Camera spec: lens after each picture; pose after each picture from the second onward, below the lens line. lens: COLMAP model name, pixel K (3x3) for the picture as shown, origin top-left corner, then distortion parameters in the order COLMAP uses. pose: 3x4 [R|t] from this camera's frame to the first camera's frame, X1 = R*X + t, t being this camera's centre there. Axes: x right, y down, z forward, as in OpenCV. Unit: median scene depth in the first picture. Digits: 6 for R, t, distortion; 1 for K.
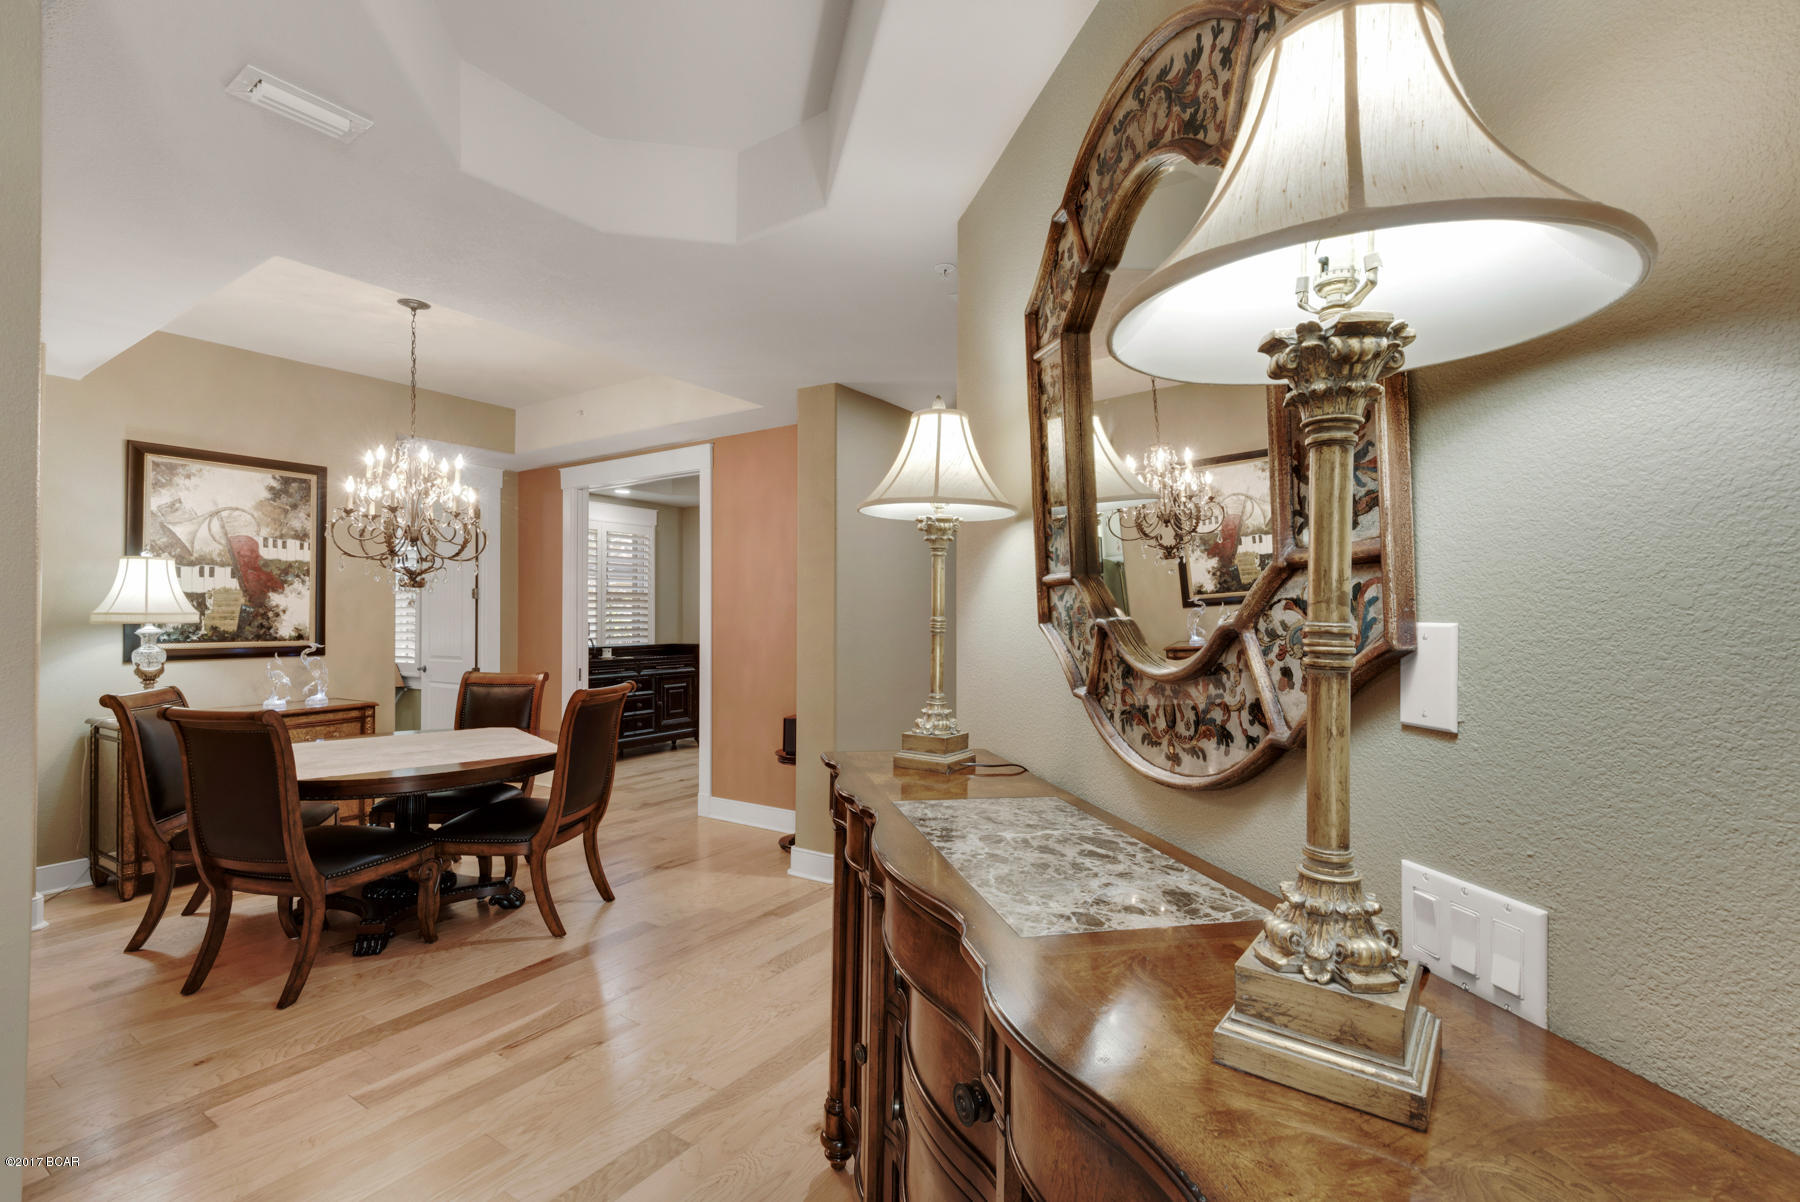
lens RADIAL K [[813.6, 0, 910.2], [0, 813.6, 601.5], [0, 0, 1]] dist [0.026446, -0.014278]
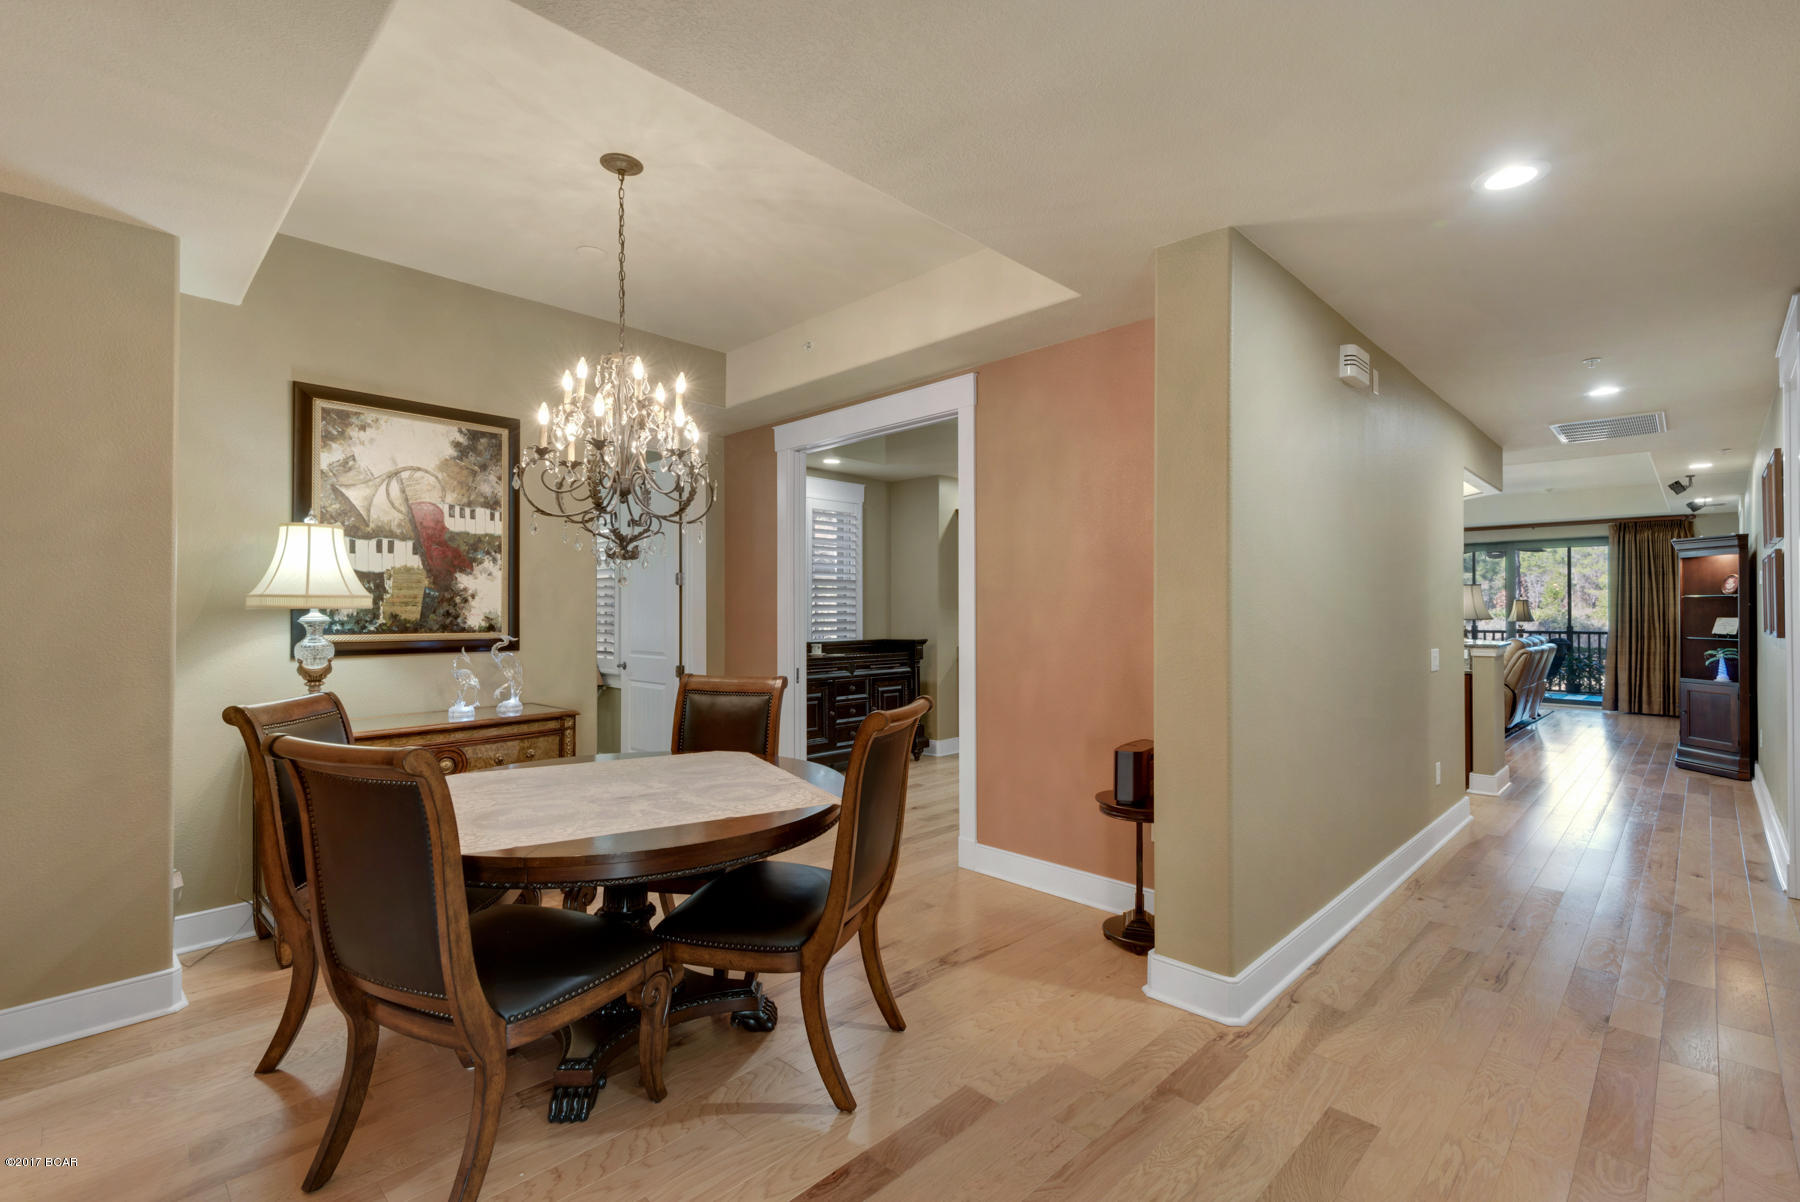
lens RADIAL K [[808.5, 0, 900.0], [0, 808.5, 601.0], [0, 0, 1]] dist [0.051776, -0.031590]
pose [[0.981550, -0.003003, -0.191182, -0.207135], [0.003690, 0.999988, 0.003236, 0.016899], [0.191170, -0.003882, 0.981549, 0.308429]]
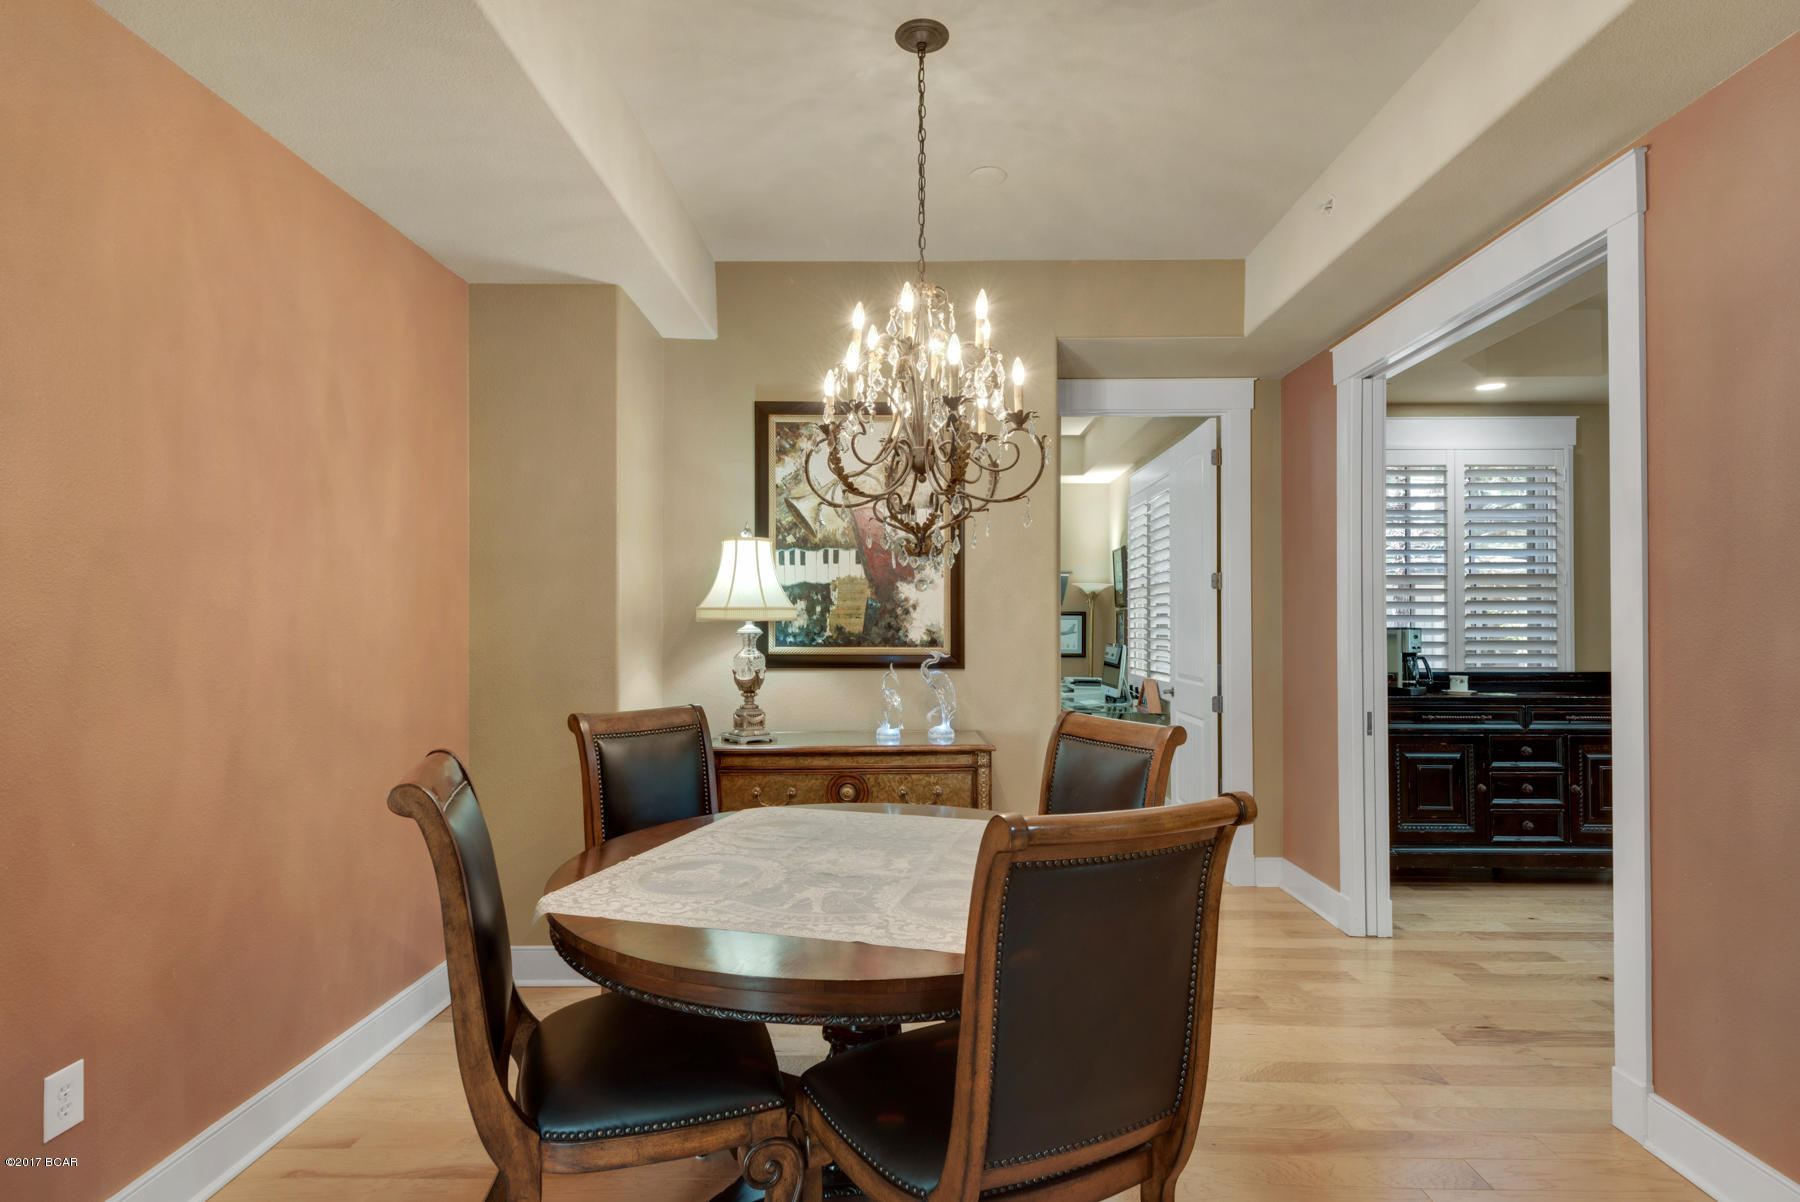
lens RADIAL K [[911.0, 0, 901.4], [0, 911.0, 615.8], [0, 0, 1]] dist [0.035340, -0.024907]
pose [[0.540664, -0.005793, -0.841219, -0.090082], [0.012542, 0.999921, 0.001175, 0.020242], [0.841145, -0.011186, 0.540694, 0.591598]]
